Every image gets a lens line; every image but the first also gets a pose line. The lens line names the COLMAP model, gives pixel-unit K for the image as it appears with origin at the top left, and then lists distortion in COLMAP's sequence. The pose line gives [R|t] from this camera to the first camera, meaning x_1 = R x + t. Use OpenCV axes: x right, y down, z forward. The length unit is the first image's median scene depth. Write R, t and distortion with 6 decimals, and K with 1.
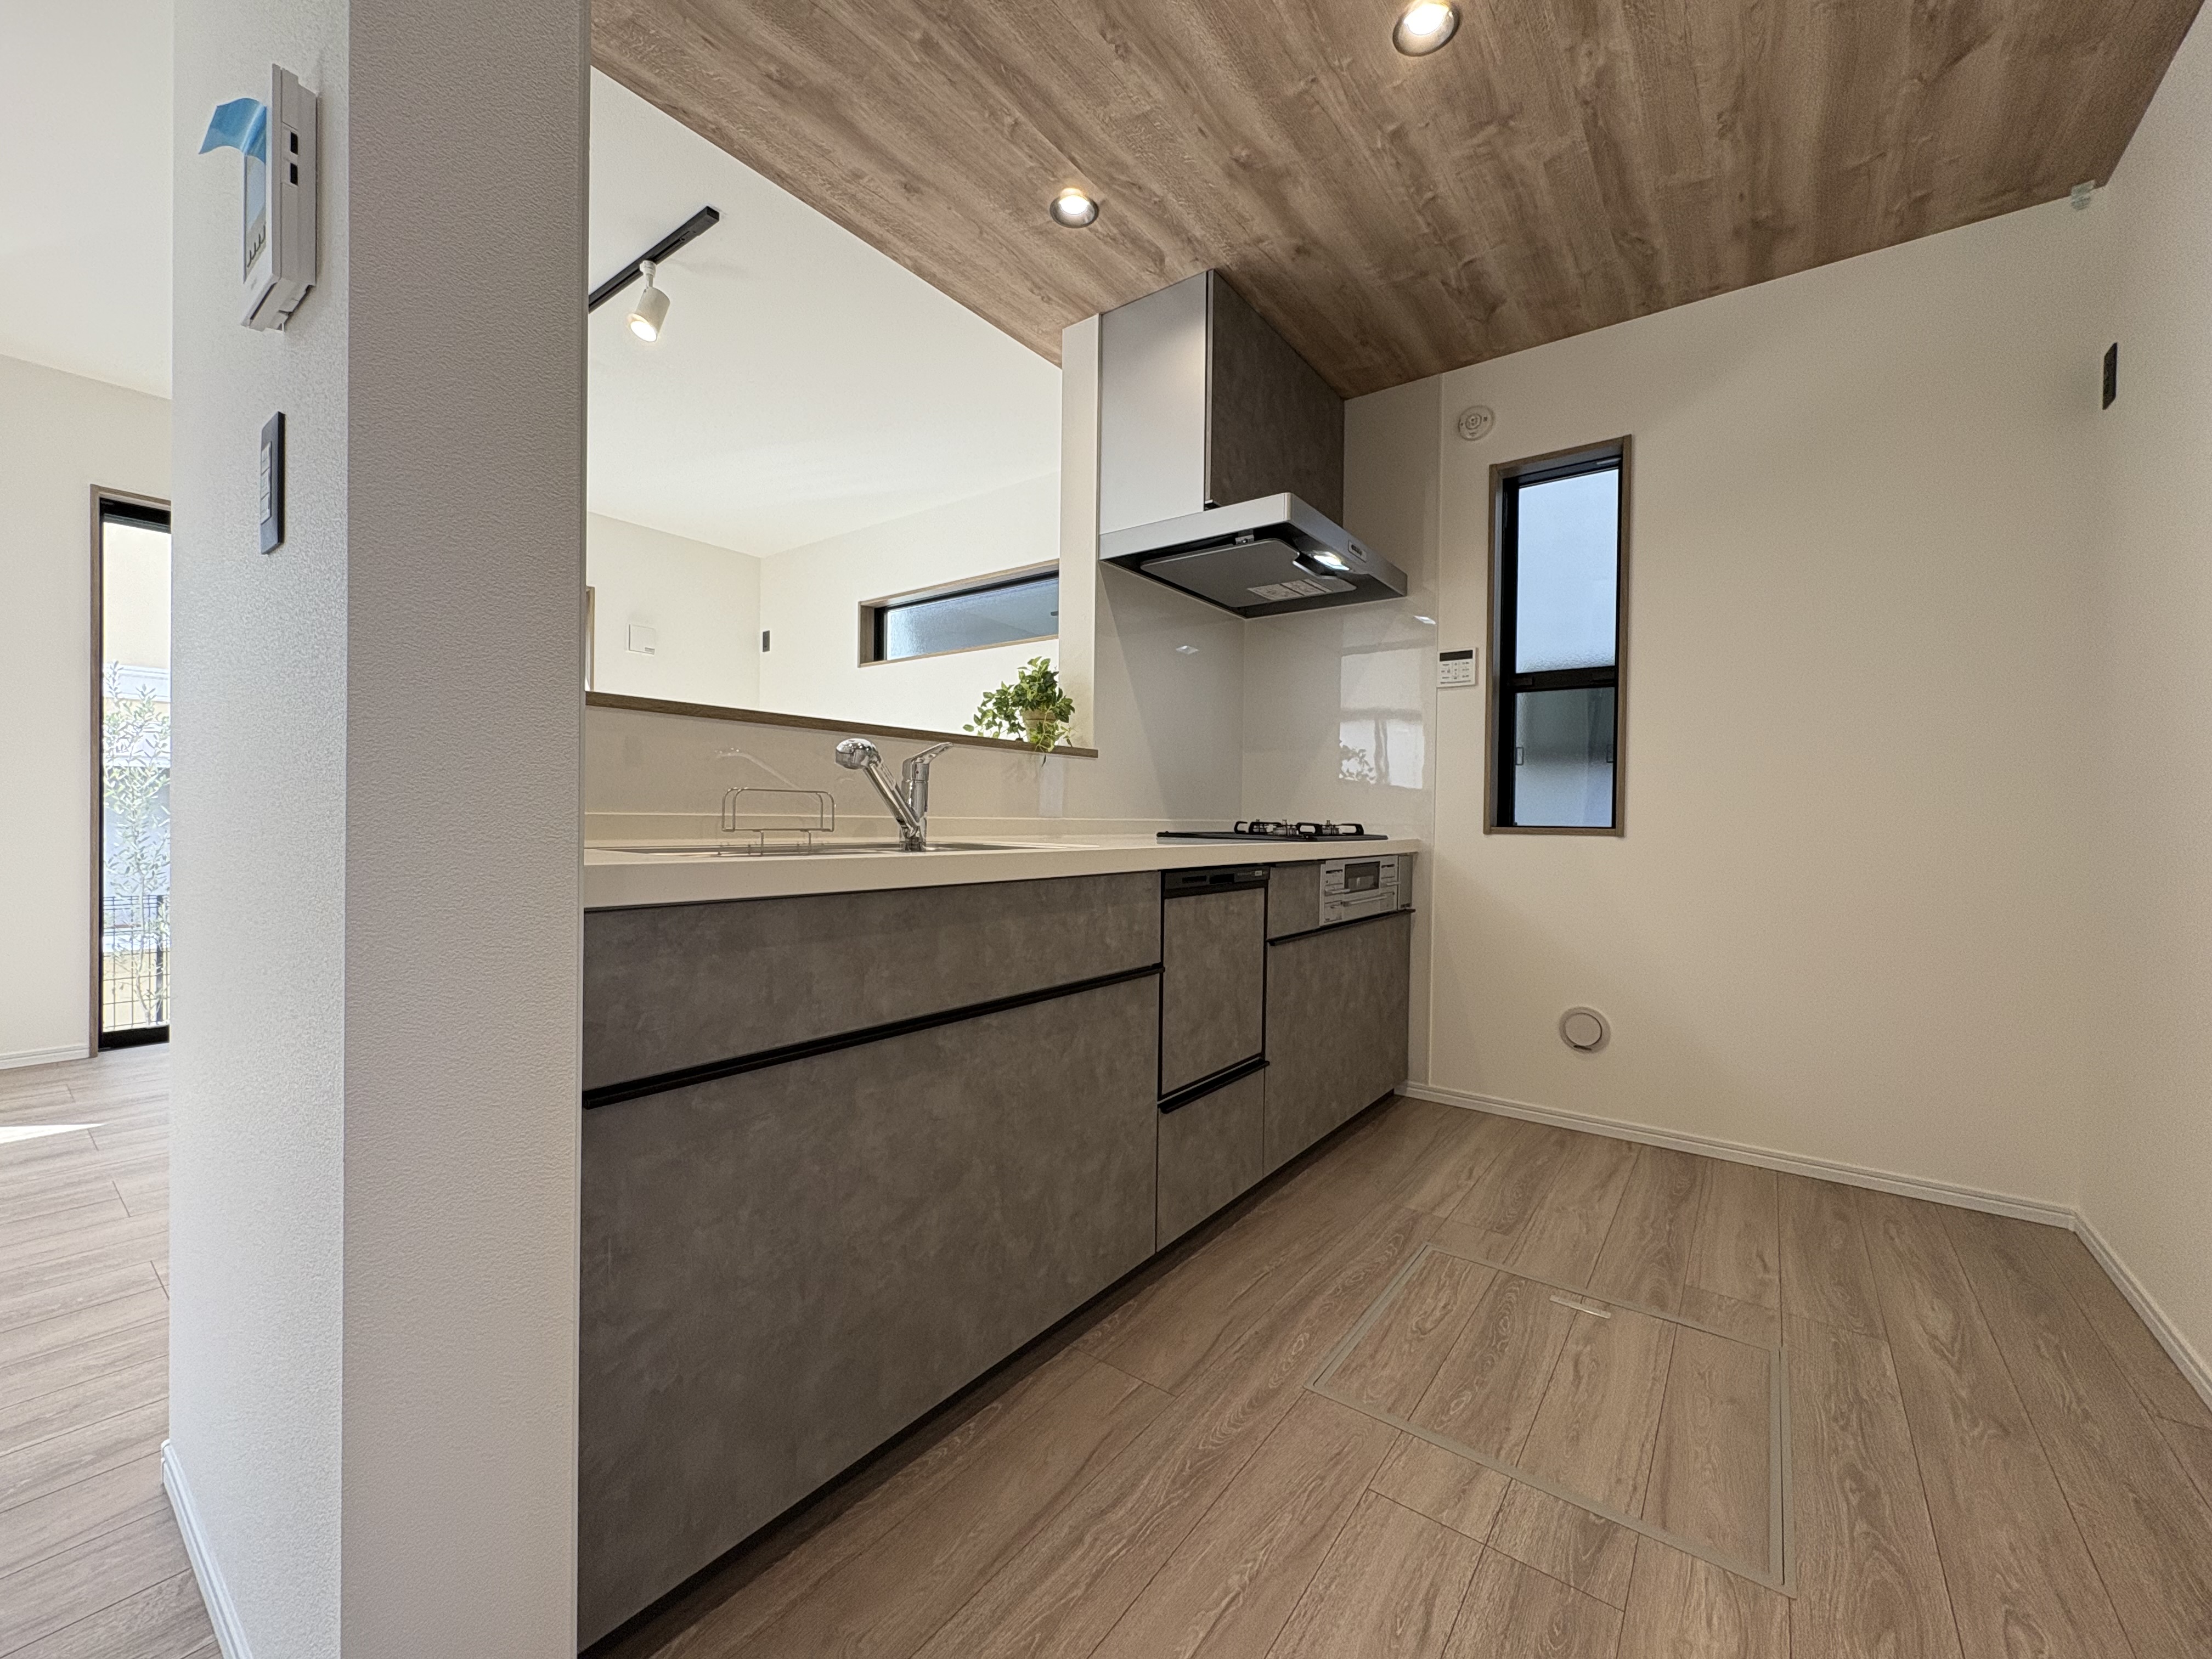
lens RADIAL K [[879.1, 0, 1105.7], [0, 879.1, 830.8], [0, 0, 1]] dist [0.000525, 0.000461]
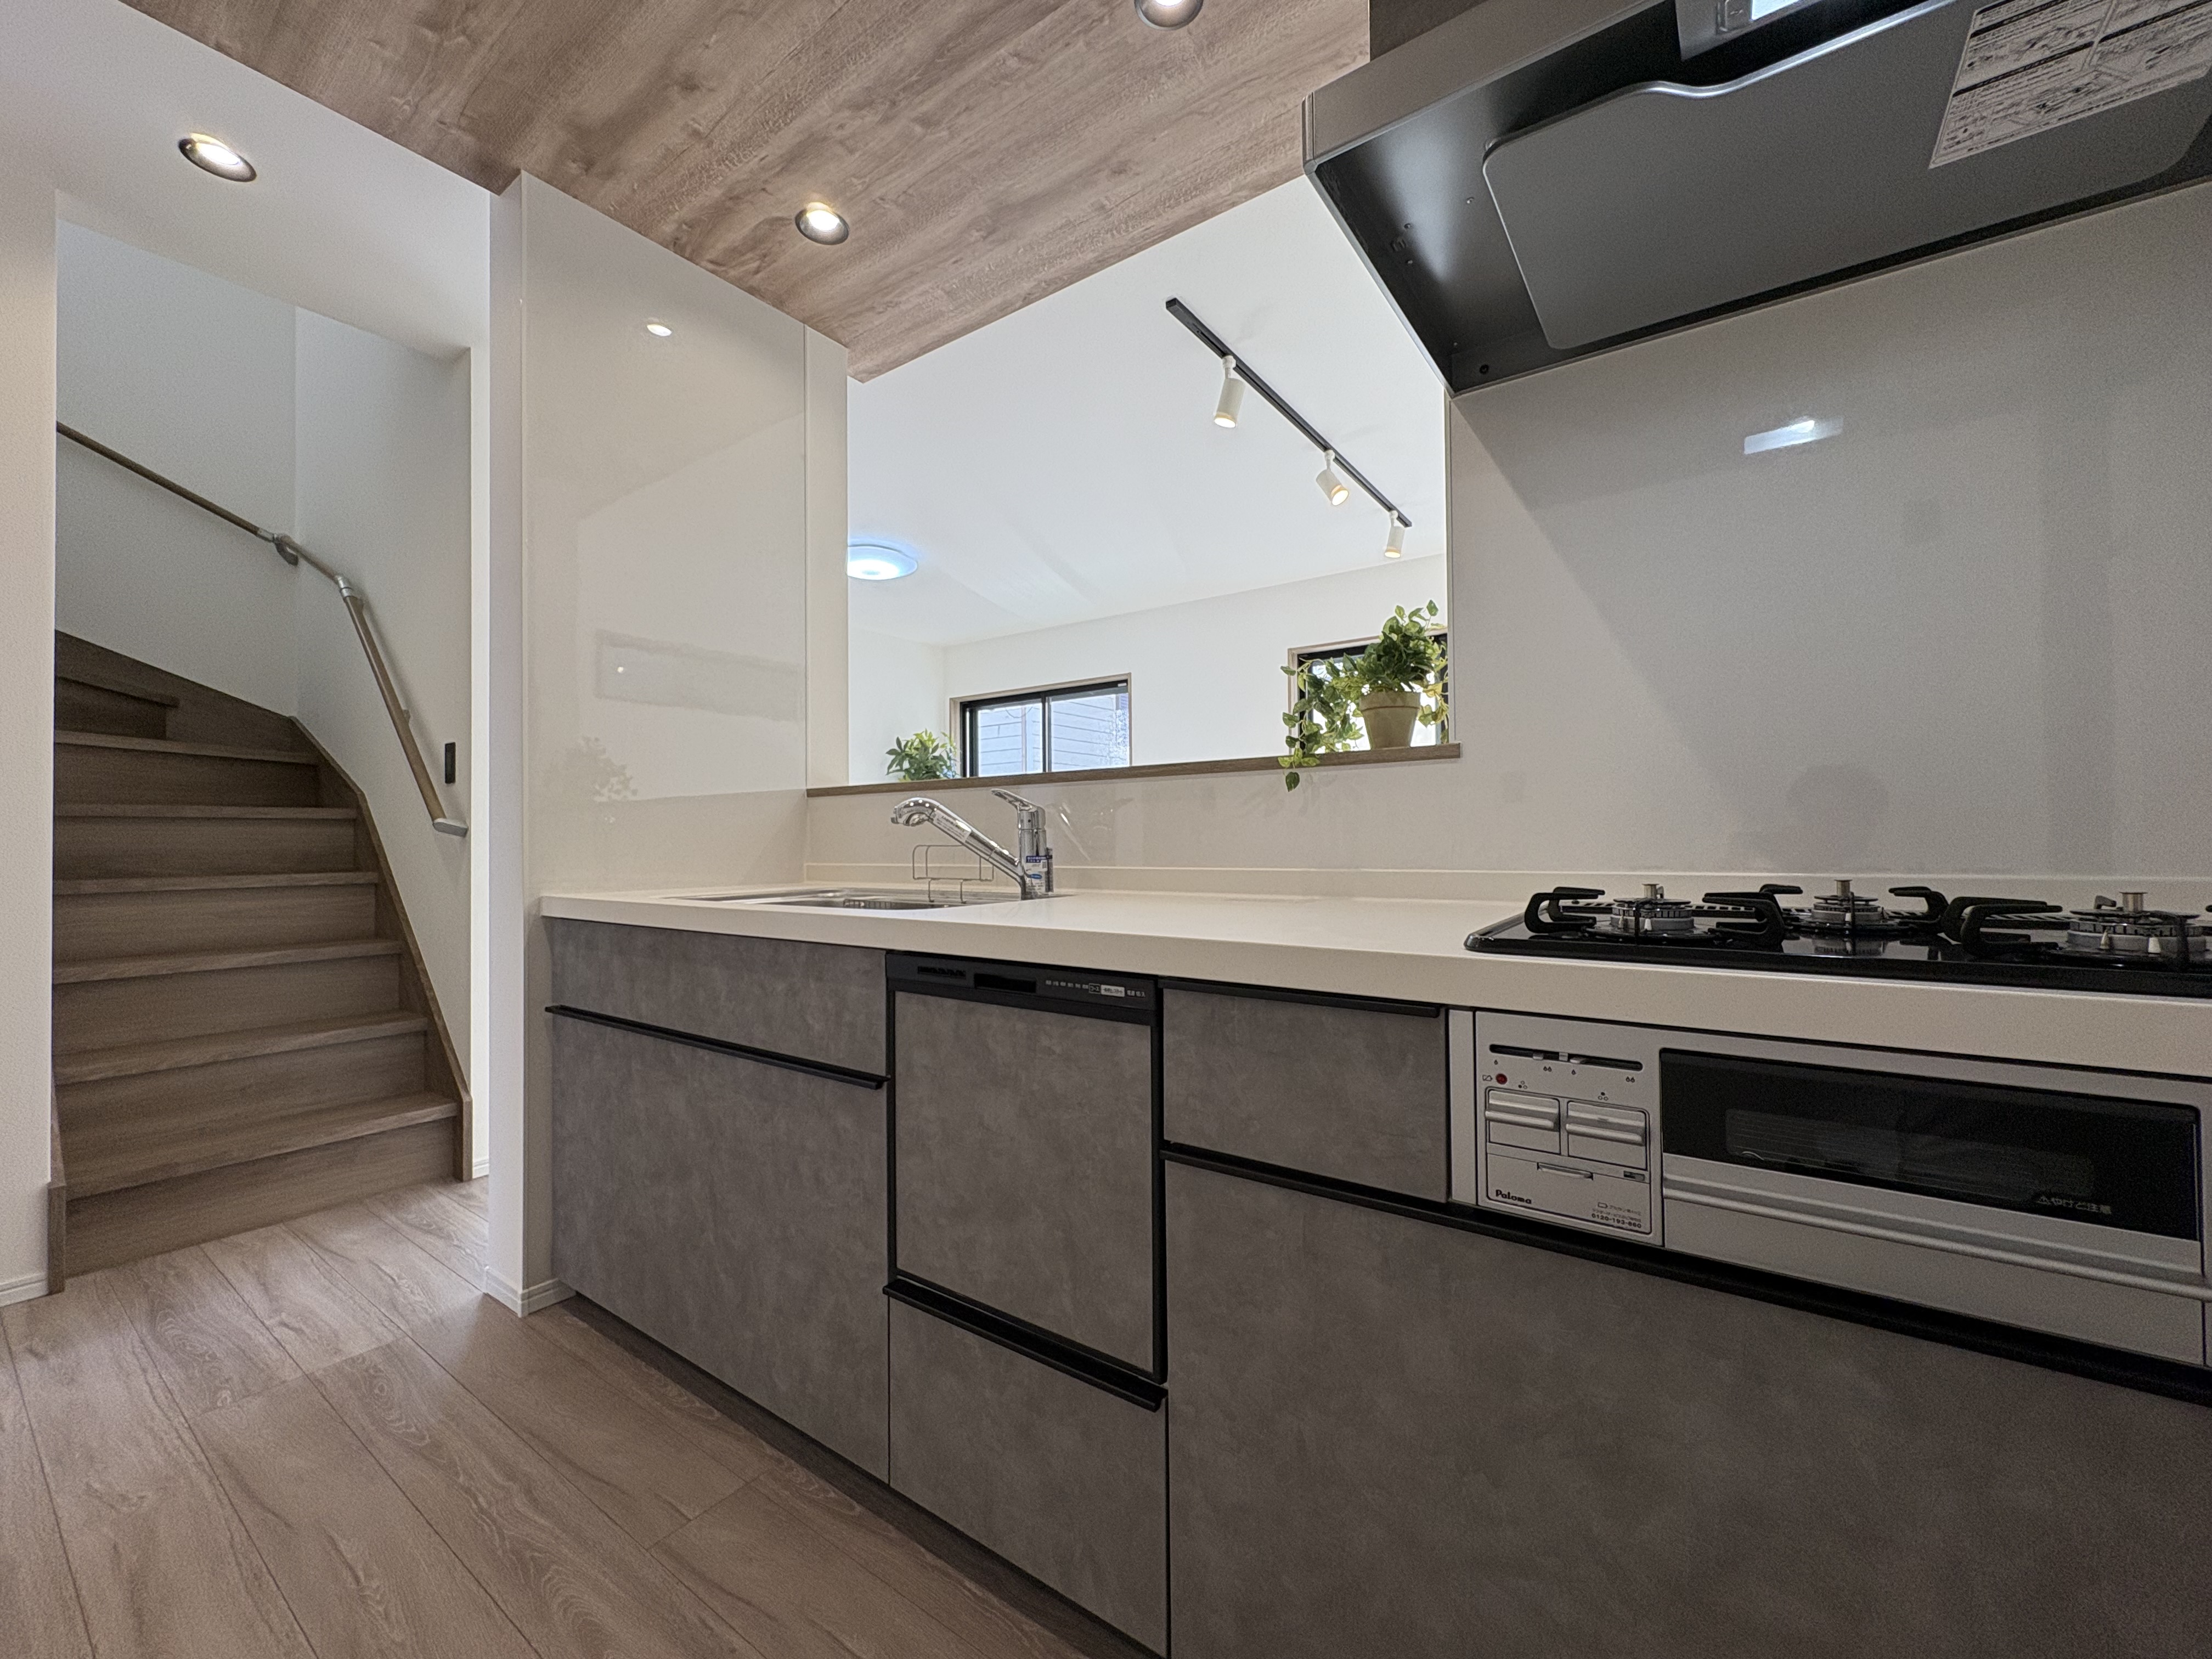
lens RADIAL K [[879.1, 0, 1100.0], [0, 879.1, 831.4], [0, 0, 1]] dist [0.000525, 0.000461]
pose [[0.025263, -0.025212, -0.999363, 0.814795], [-0.005885, 0.999661, -0.025368, -0.036034], [0.999664, 0.006522, 0.025106, 1.184586]]
